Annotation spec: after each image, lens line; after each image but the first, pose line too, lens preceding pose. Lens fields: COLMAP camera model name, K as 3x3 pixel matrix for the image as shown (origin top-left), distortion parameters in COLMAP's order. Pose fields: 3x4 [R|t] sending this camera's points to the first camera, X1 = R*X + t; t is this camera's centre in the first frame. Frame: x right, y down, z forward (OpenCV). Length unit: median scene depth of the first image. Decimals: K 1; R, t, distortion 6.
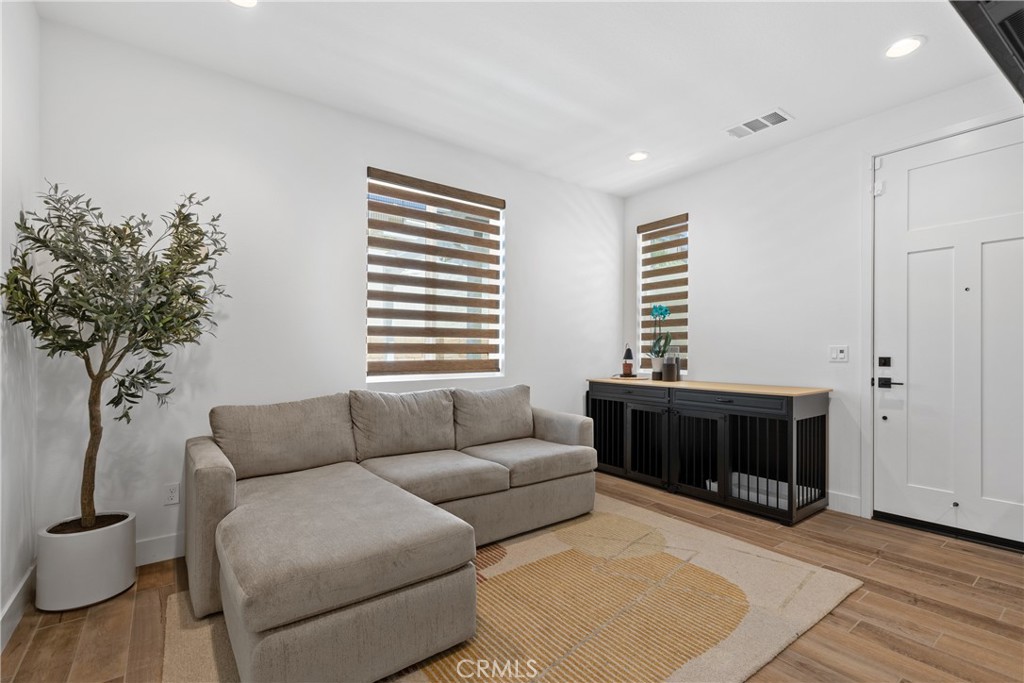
lens RADIAL K [[462.6, 0, 508.1], [0, 462.6, 346.0], [0, 0, 1]] dist [0.012041, -0.000913]
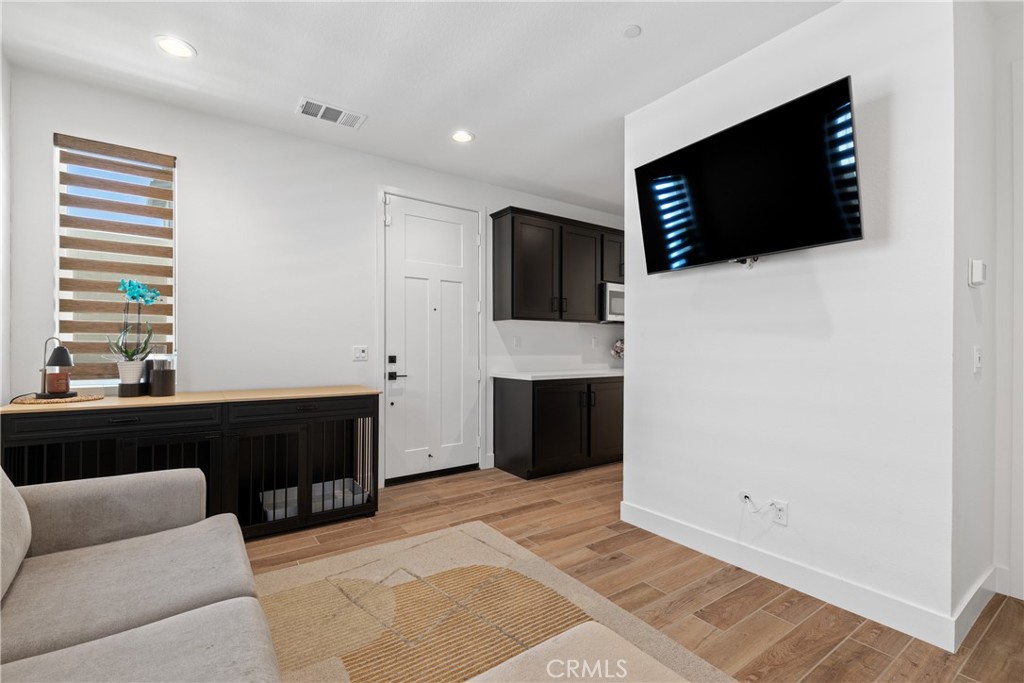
lens RADIAL K [[462.6, 0, 510.5], [0, 462.6, 349.7], [0, 0, 1]] dist [0.012041, -0.000913]
pose [[0.028175, -0.002685, 0.999599, -0.447221], [-0.013419, 0.999905, 0.003064, -0.000407], [-0.999513, -0.013500, 0.028136, 0.660543]]
